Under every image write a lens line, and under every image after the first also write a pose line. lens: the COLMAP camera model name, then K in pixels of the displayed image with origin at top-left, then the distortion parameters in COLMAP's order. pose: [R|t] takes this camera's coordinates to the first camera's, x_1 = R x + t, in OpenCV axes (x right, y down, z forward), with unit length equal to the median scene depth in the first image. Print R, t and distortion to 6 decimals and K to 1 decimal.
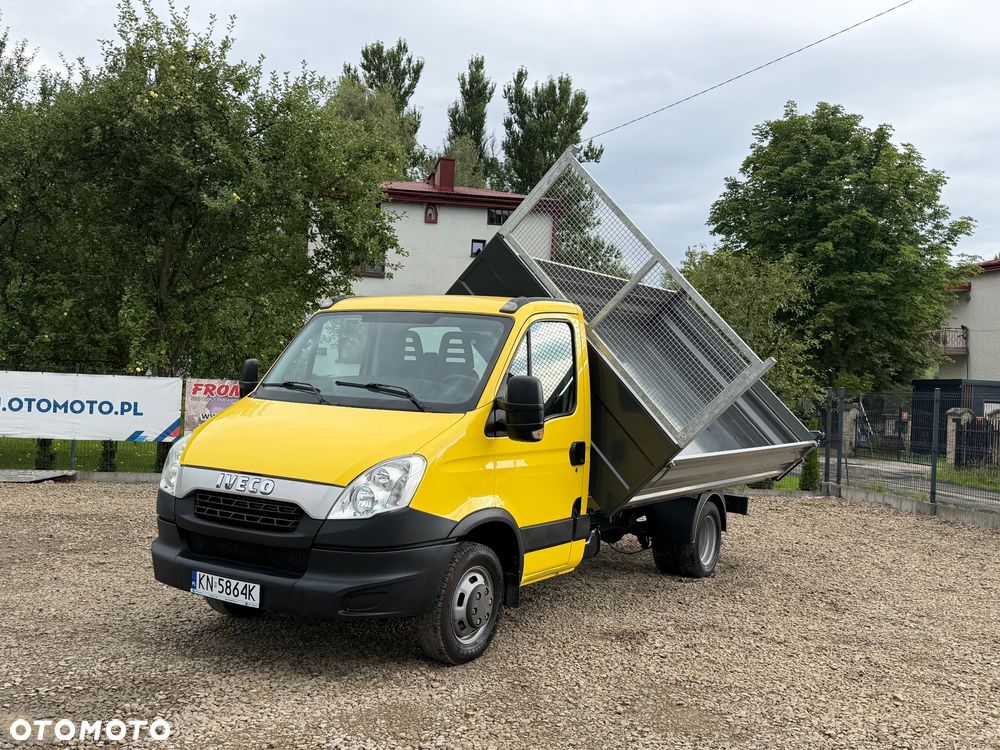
lens RADIAL K [[1009.5, 0, 495.3], [0, 1009.5, 377.7], [0, 0, 1]] dist [0.173465, -0.429340]
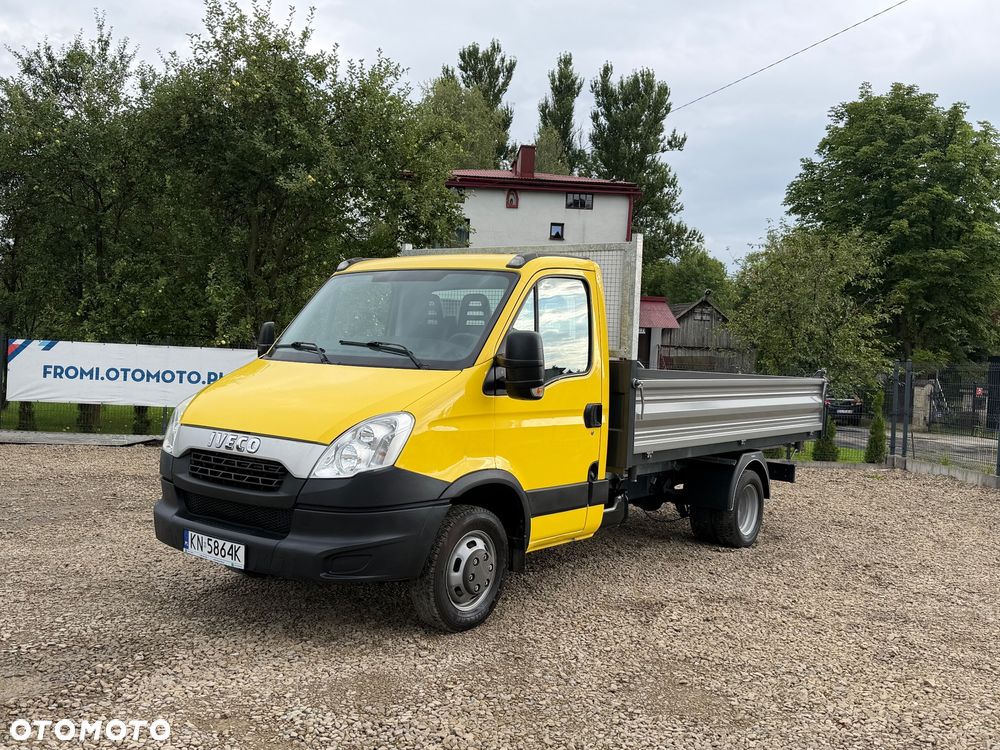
lens RADIAL K [[933.1, 0, 496.1], [0, 933.1, 369.7], [0, 0, 1]] dist [0.150204, -0.336729]
pose [[0.995047, 0.001916, -0.099385, 0.057821], [-0.000710, 0.999926, 0.012169, 0.015203], [0.099401, -0.012038, 0.994975, 0.081734]]
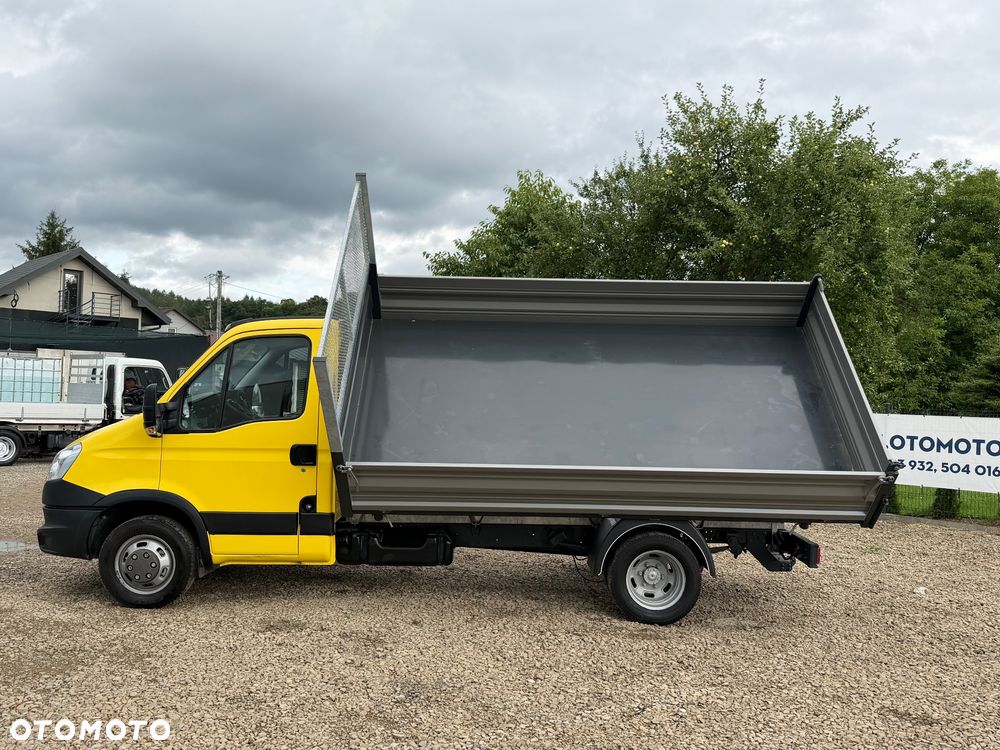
lens RADIAL K [[858.3, 0, 502.0], [0, 858.3, 396.3], [0, 0, 1]] dist [0.142241, -0.275788]
pose [[0.535473, -0.022705, -0.844247, 0.744727], [-0.000587, 0.999628, -0.027257, 0.028764], [0.844552, 0.015091, 0.535260, 0.517746]]
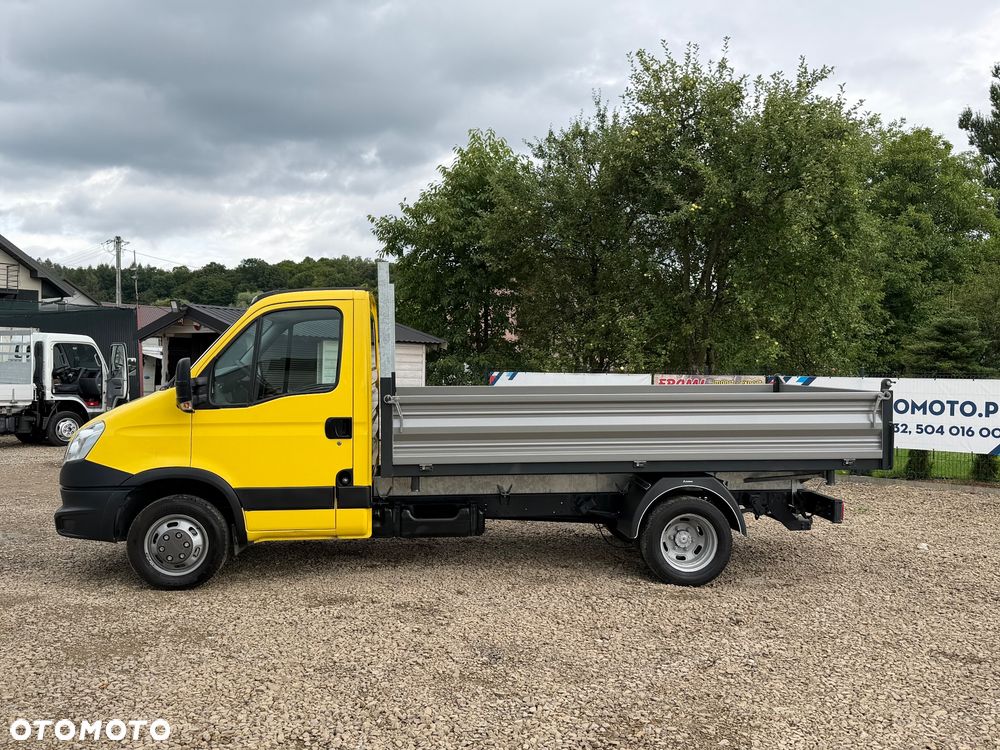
lens RADIAL K [[911.7, 0, 504.5], [0, 911.7, 389.1], [0, 0, 1]] dist [0.178347, -0.370264]
pose [[0.608971, -0.016219, -0.793027, 0.725577], [0.020944, 0.999771, -0.004364, 0.032252], [0.792916, -0.013951, 0.609171, 0.417188]]
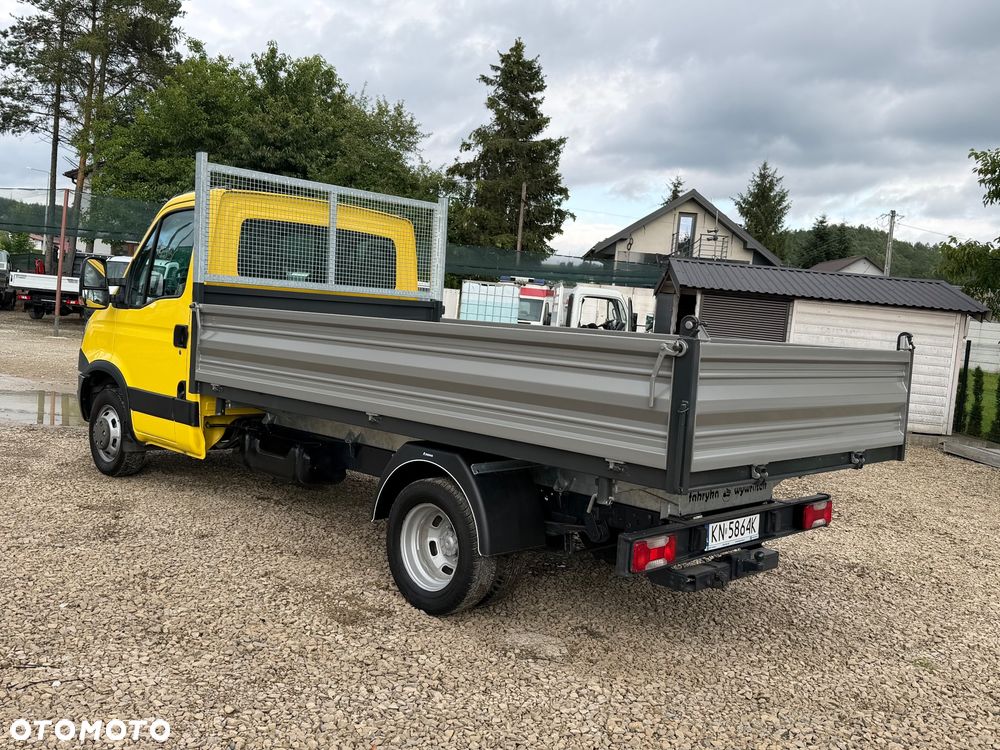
lens RADIAL K [[934.7, 0, 518.9], [0, 934.7, 374.4], [0, 0, 1]] dist [0.114483, -0.189533]
pose [[-0.199259, 0.005334, -0.979932, 0.707887], [-0.083261, 0.996277, 0.022353, 0.048838], [0.976403, 0.086044, -0.198073, 1.150765]]
